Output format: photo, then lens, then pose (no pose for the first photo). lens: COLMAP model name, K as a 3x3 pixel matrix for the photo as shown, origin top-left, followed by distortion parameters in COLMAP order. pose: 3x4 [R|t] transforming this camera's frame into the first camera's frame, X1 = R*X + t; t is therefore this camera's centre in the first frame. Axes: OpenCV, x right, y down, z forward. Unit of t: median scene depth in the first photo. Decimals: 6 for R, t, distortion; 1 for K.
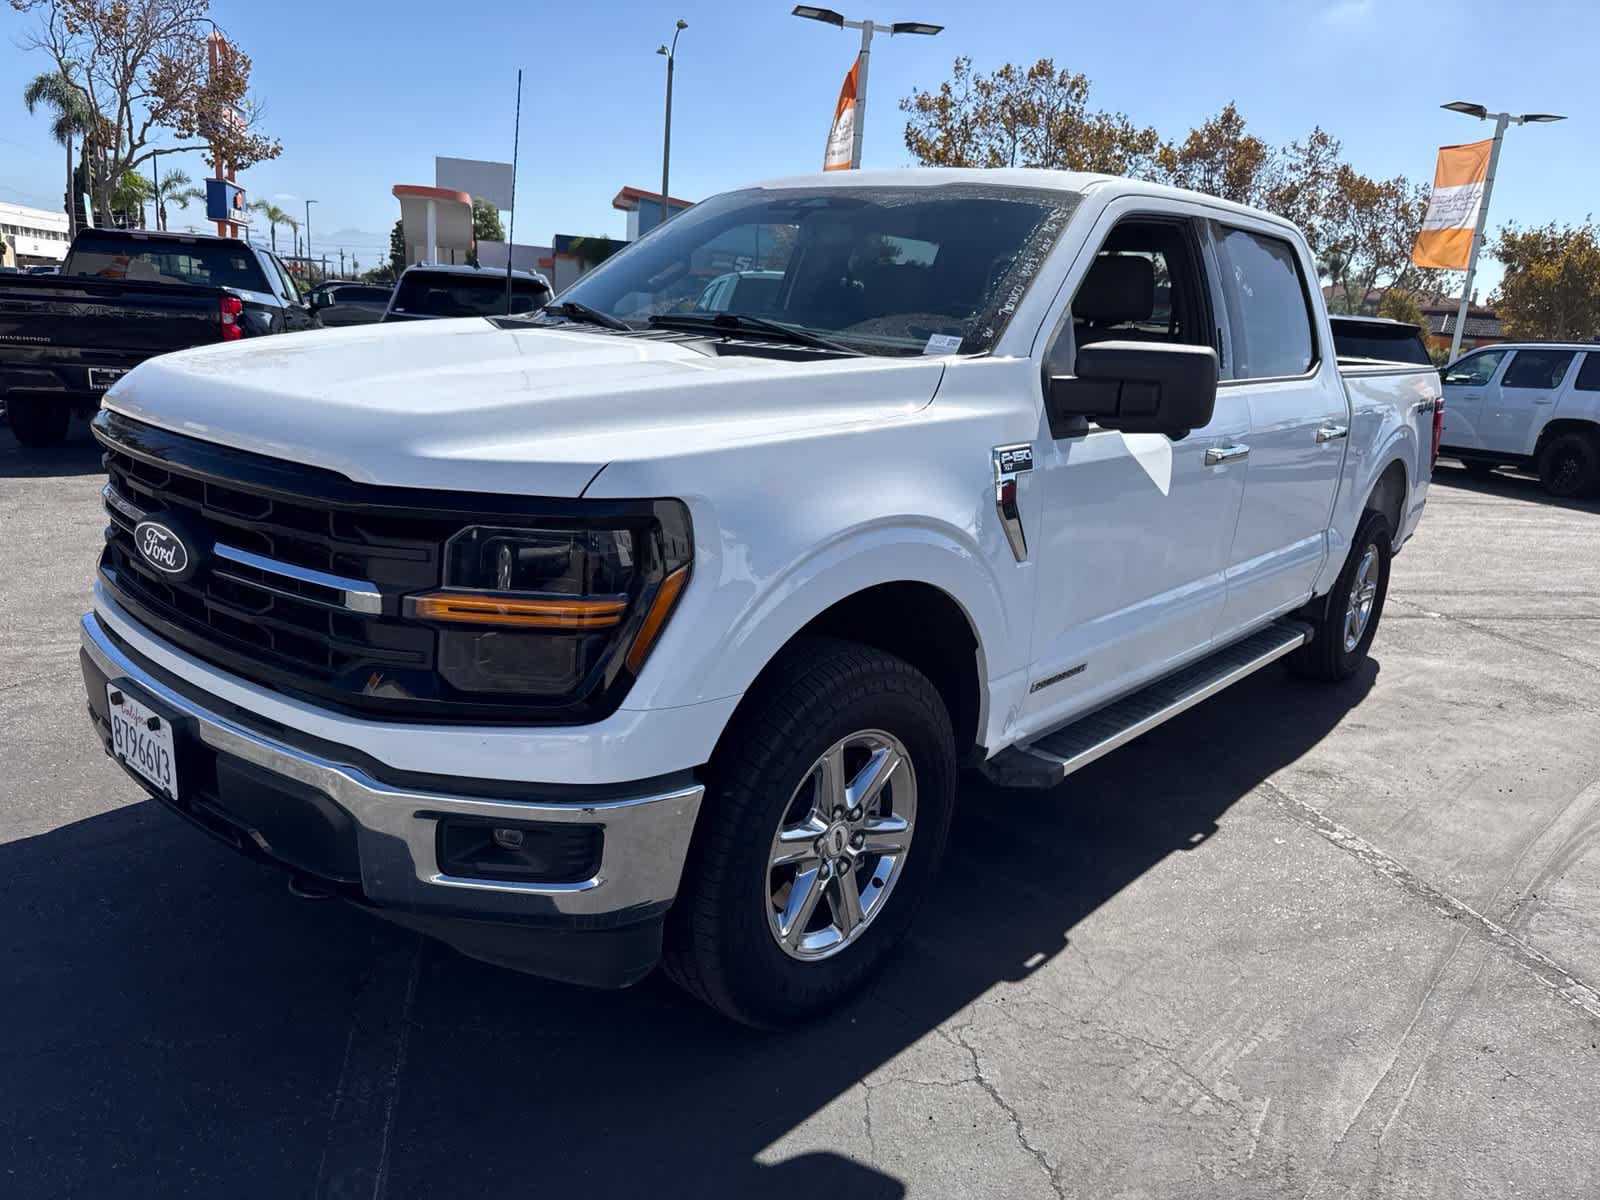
lens RADIAL K [[1136.5, 0, 802.3], [0, 1136.5, 589.0], [0, 0, 1]] dist [0.032644, -0.036952]
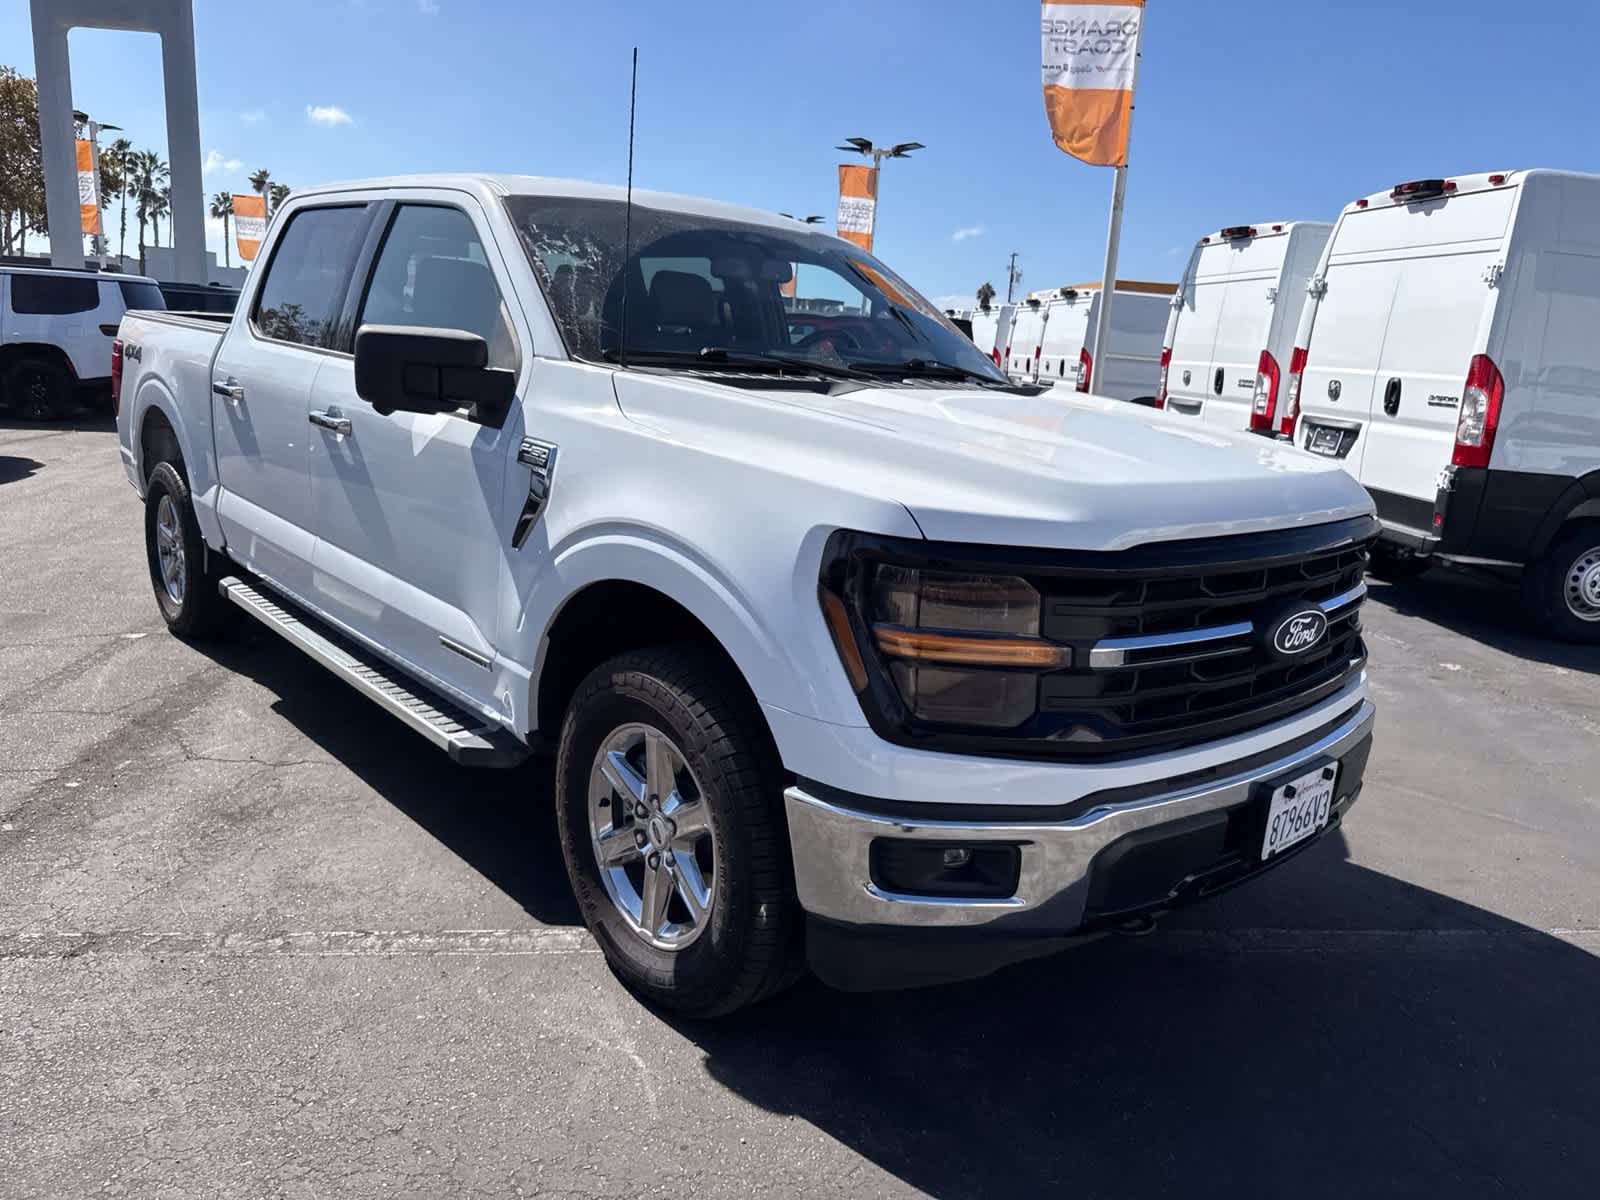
lens RADIAL K [[1136.5, 0, 802.3], [0, 1136.5, 589.0], [0, 0, 1]] dist [0.032644, -0.036952]
pose [[0.135722, -0.269927, 0.953268, -1.098319], [0.181679, 0.952636, 0.243881, -0.284777], [-0.973947, 0.140088, 0.178334, 0.835960]]
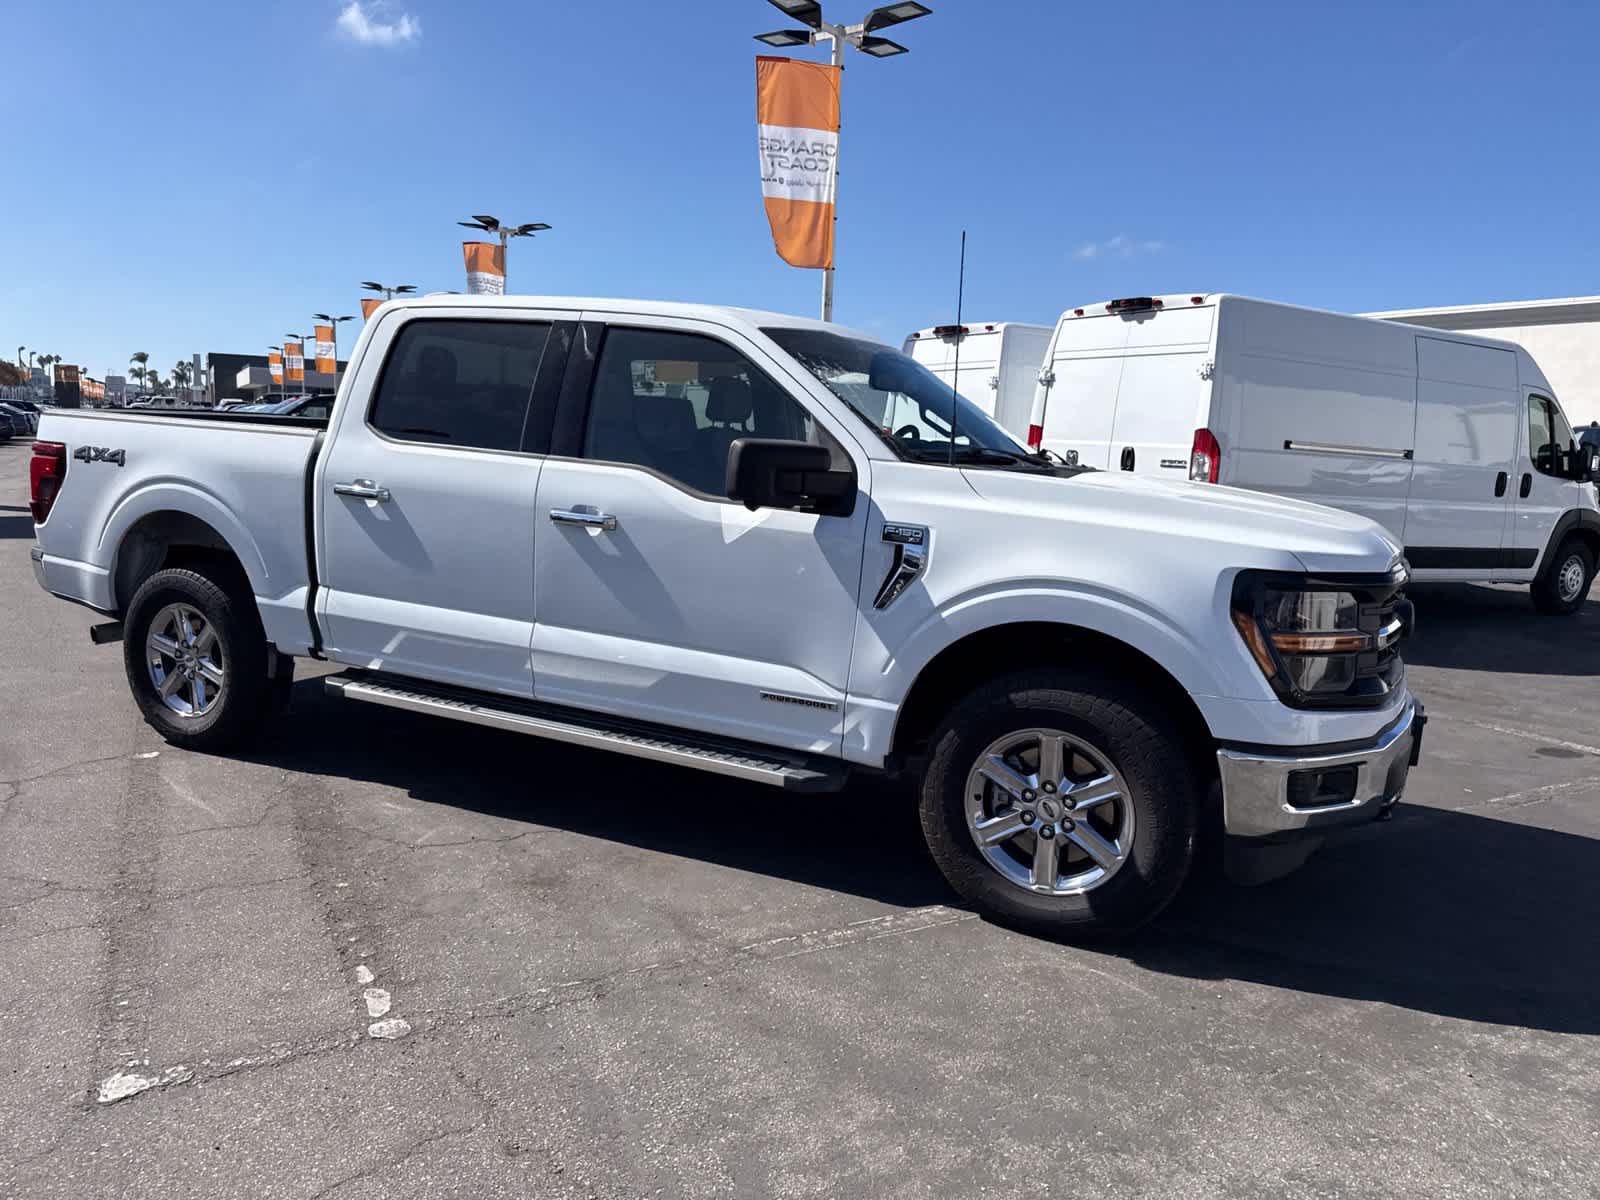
lens RADIAL K [[1122.4, 0, 800.0], [0, 1122.4, 600.0], [0, 0, 1]] dist [0.121362, -0.208224]
pose [[-0.244822, -0.220099, 0.944256, -1.296690], [0.167338, 0.949687, 0.264751, -0.448900], [-0.955018, 0.222827, -0.195674, 1.468312]]
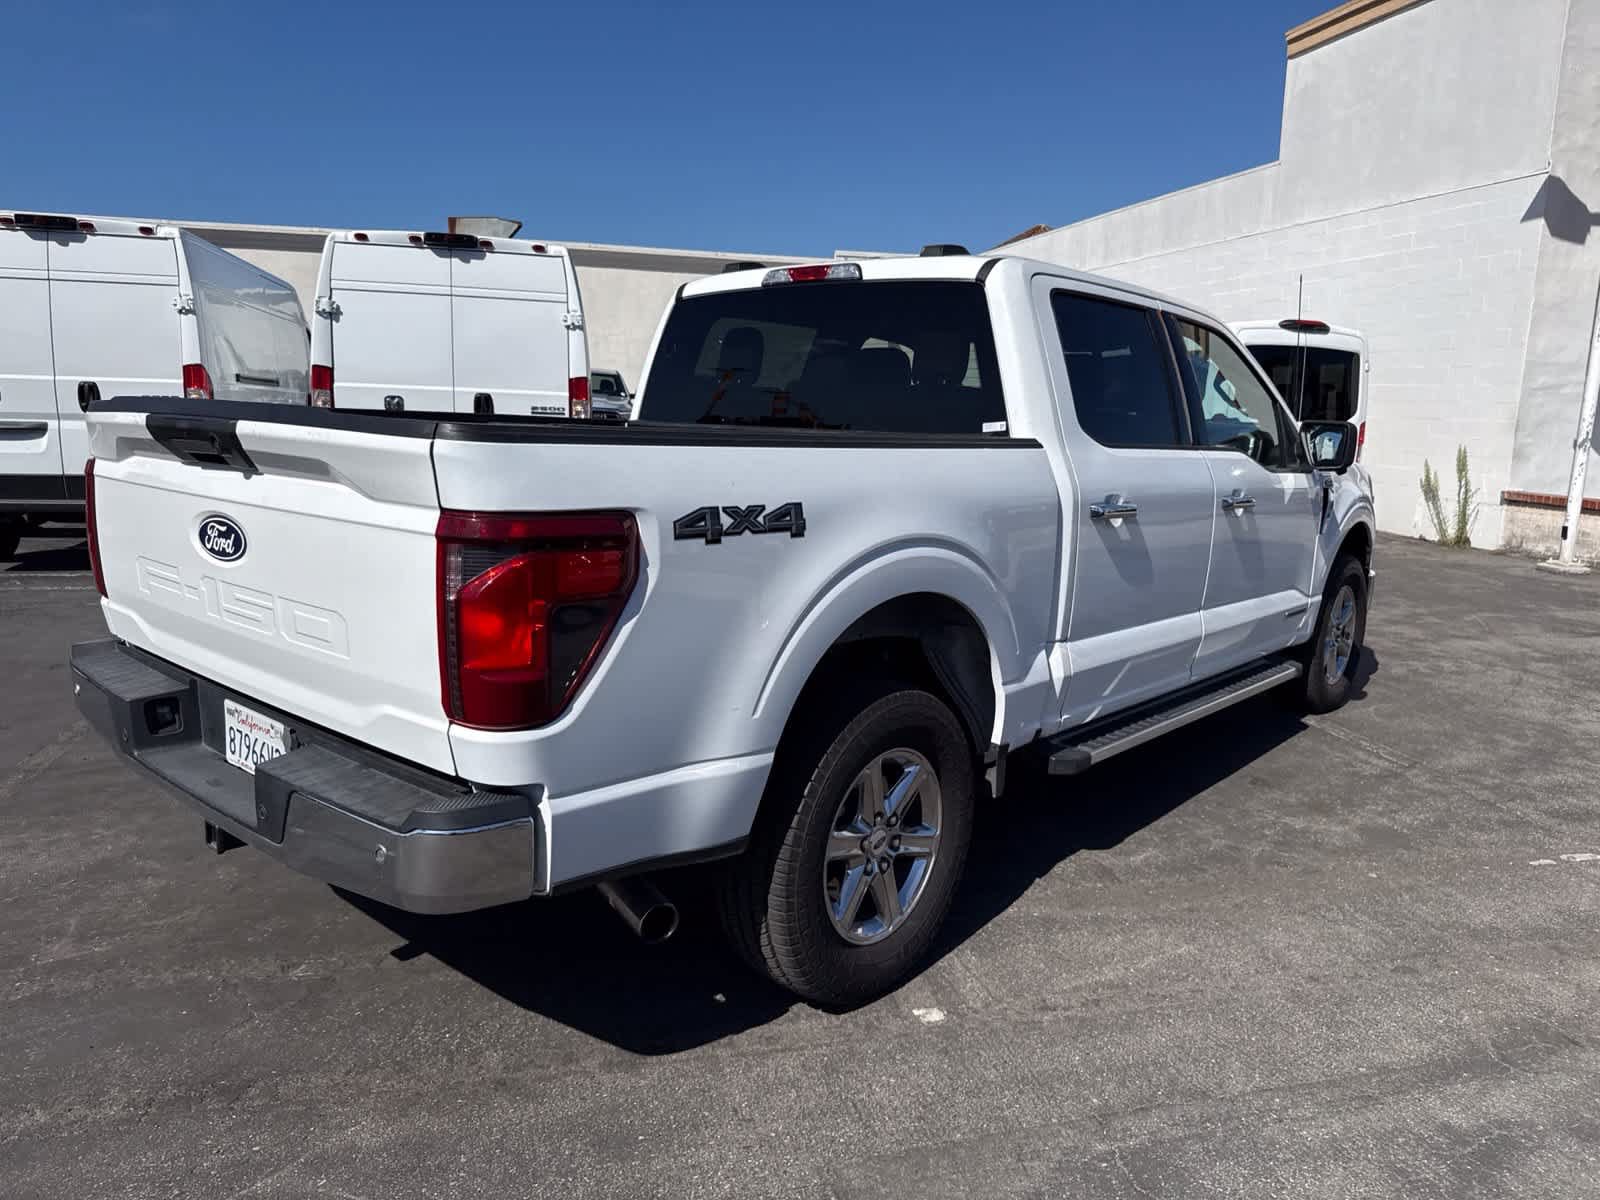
lens RADIAL K [[1138.6, 0, 817.8], [0, 1138.6, 601.4], [0, 0, 1]] dist [0.037203, -0.037610]
pose [[-0.995327, -0.095328, -0.015399, 0.400961], [-0.093582, 0.912942, 0.397215, -0.628404], [-0.023807, 0.396800, -0.917596, 2.707208]]
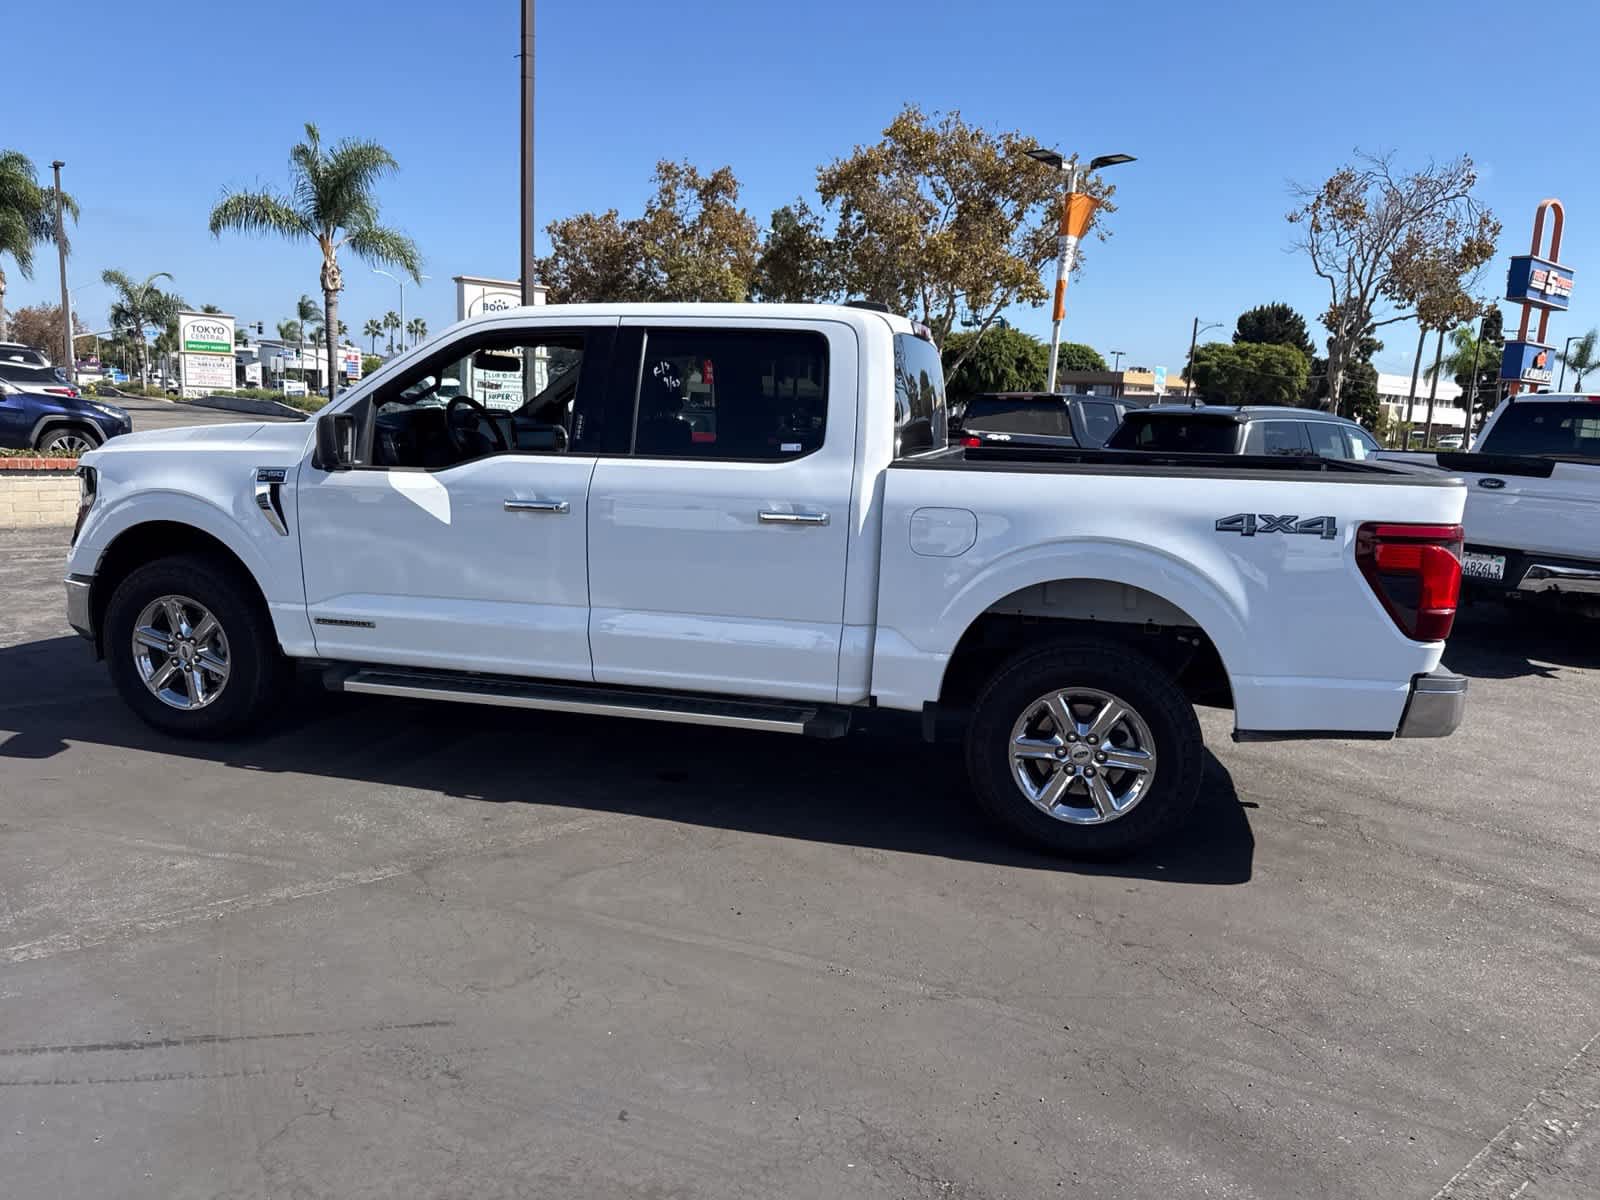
lens RADIAL K [[1134.6, 0, 800.0], [0, 1134.6, 600.0], [0, 0, 1]] dist [0.088302, -0.127051]
pose [[0.449491, 0.105170, -0.887072, 1.722925], [-0.222067, 0.975027, 0.003074, -0.087967], [0.865242, 0.195607, 0.461621, 0.721452]]
